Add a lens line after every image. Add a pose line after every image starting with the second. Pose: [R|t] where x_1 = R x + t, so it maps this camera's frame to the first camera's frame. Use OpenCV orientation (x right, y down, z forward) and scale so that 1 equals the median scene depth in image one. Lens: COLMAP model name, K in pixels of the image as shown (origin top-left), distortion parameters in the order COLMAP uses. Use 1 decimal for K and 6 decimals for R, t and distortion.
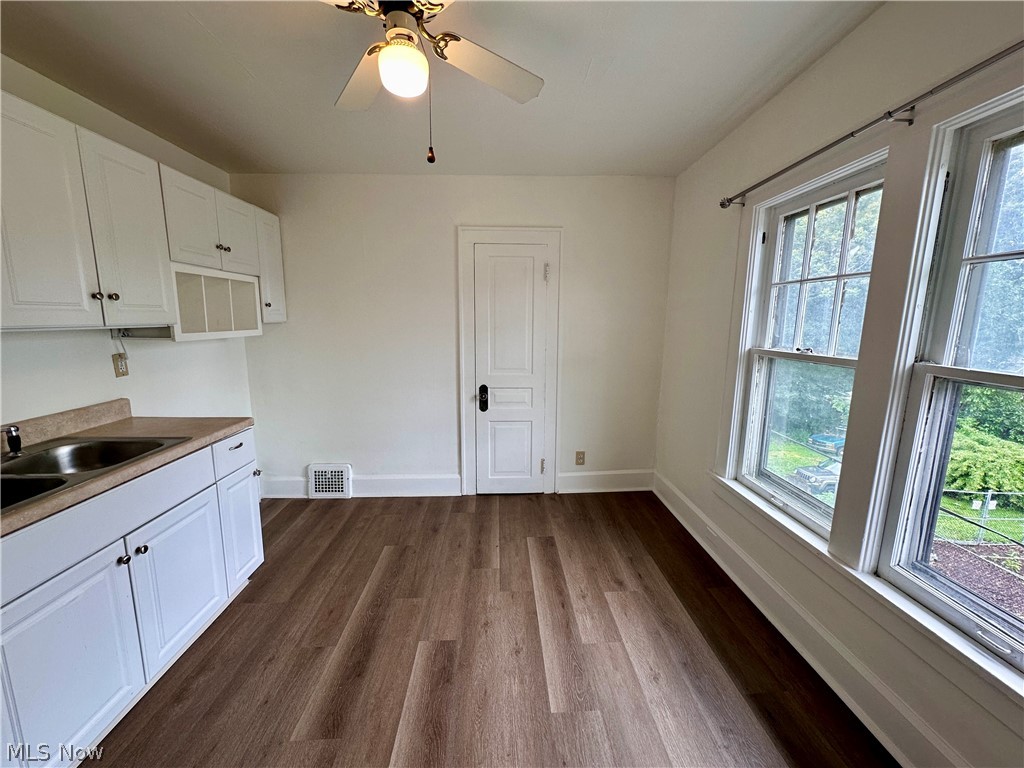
lens RADIAL K [[408.8, 0, 512.9], [0, 408.8, 383.7], [0, 0, 1]] dist [-0.003041, -0.000197]
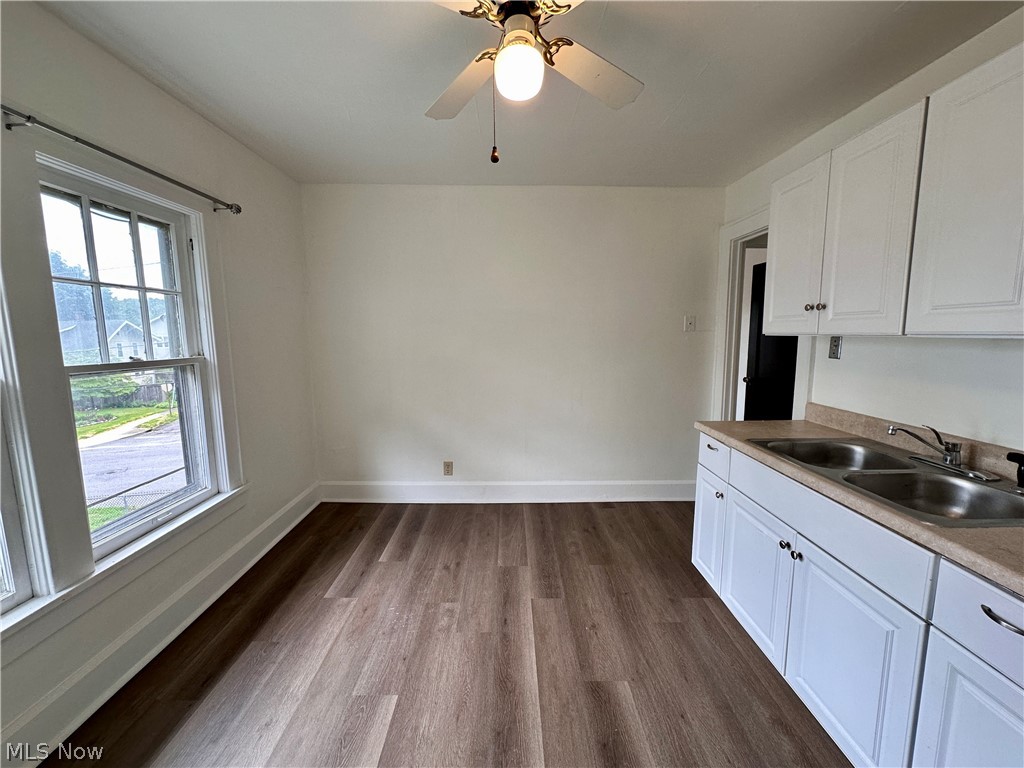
lens RADIAL K [[408.8, 0, 512.9], [0, 408.8, 383.7], [0, 0, 1]] dist [-0.003041, -0.000197]
pose [[-0.999616, -0.002301, 0.027611, -0.195245], [0.005588, 0.959323, 0.282257, -0.227459], [-0.027137, 0.282303, -0.958941, 1.496847]]
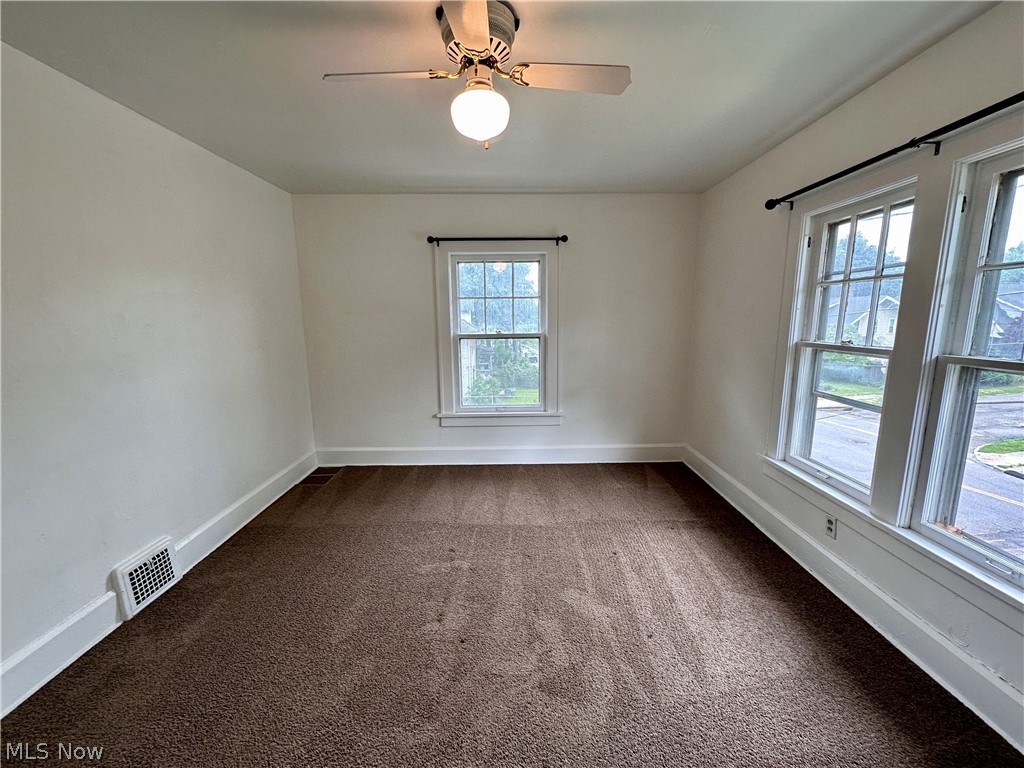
lens RADIAL K [[408.8, 0, 512.9], [0, 408.8, 383.7], [0, 0, 1]] dist [-0.003041, -0.000197]
pose [[0.996346, -0.018285, -0.083427, -0.126175], [0.020035, 0.999596, 0.020185, -0.002345], [0.083025, -0.021783, 0.996309, -0.218950]]
